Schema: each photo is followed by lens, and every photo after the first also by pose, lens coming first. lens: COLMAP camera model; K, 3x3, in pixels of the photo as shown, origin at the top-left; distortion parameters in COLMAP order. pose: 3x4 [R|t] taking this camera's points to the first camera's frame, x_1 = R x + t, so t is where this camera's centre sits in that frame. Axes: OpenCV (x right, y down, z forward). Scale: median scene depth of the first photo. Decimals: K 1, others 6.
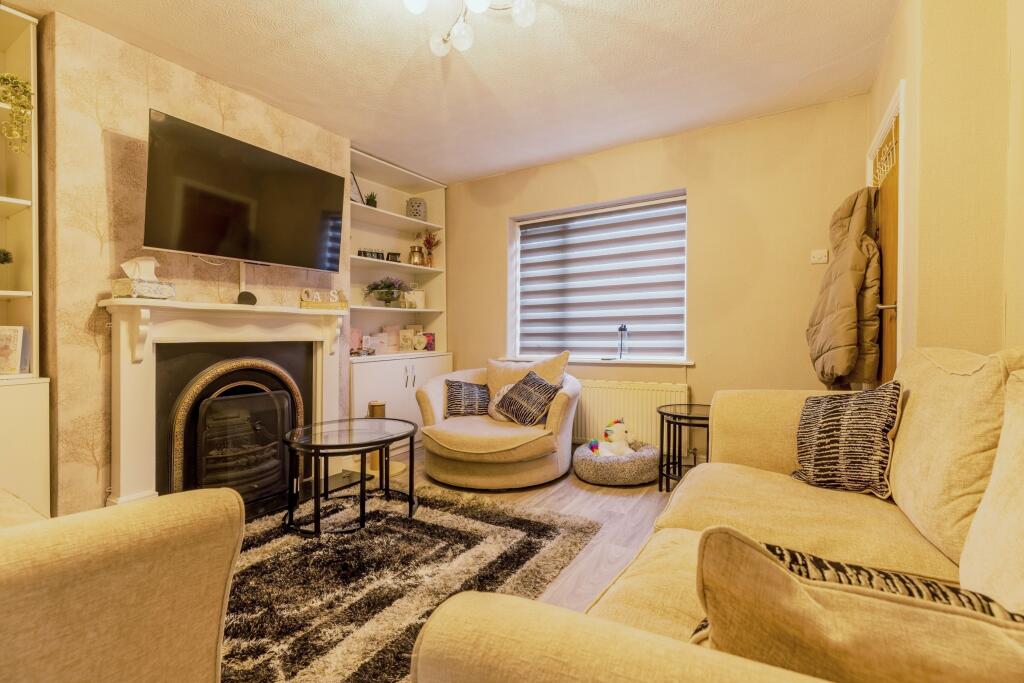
lens RADIAL K [[465.3, 0, 512.0], [0, 465.3, 341.5], [0, 0, 1]] dist [-0.000862, -0.000169]
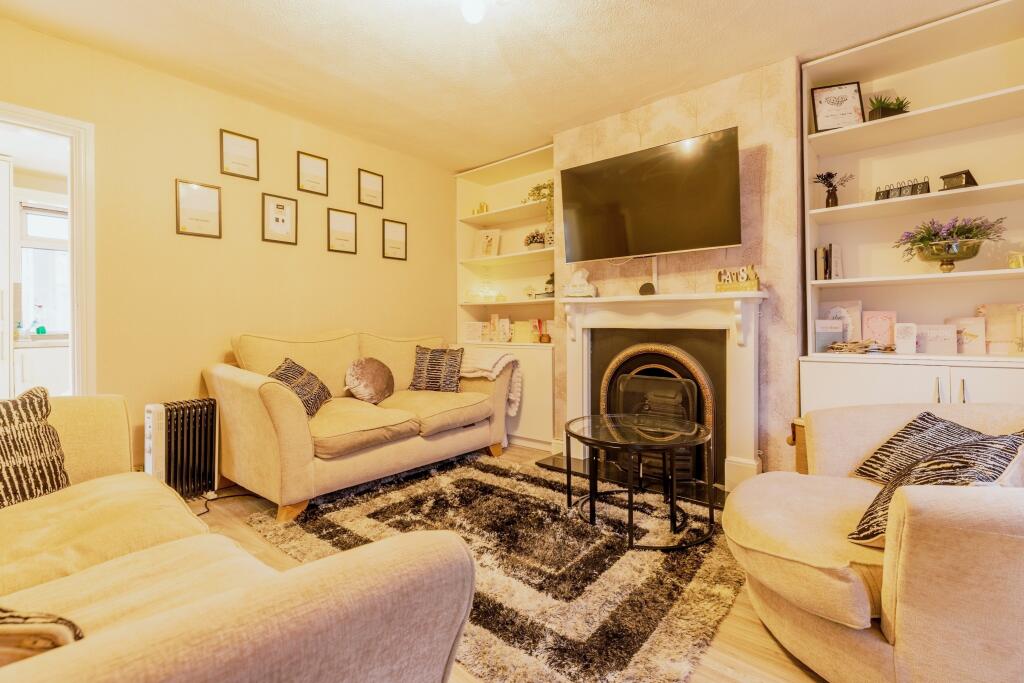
lens RADIAL K [[464.3, 0, 514.5], [0, 464.3, 324.4], [0, 0, 1]] dist [0.000316, -0.000025]
pose [[-0.158114, -0.000145, -0.987421, 0.584316], [-0.013941, 0.999901, 0.002085, -0.007330], [0.987322, 0.014096, -0.158100, 0.902271]]
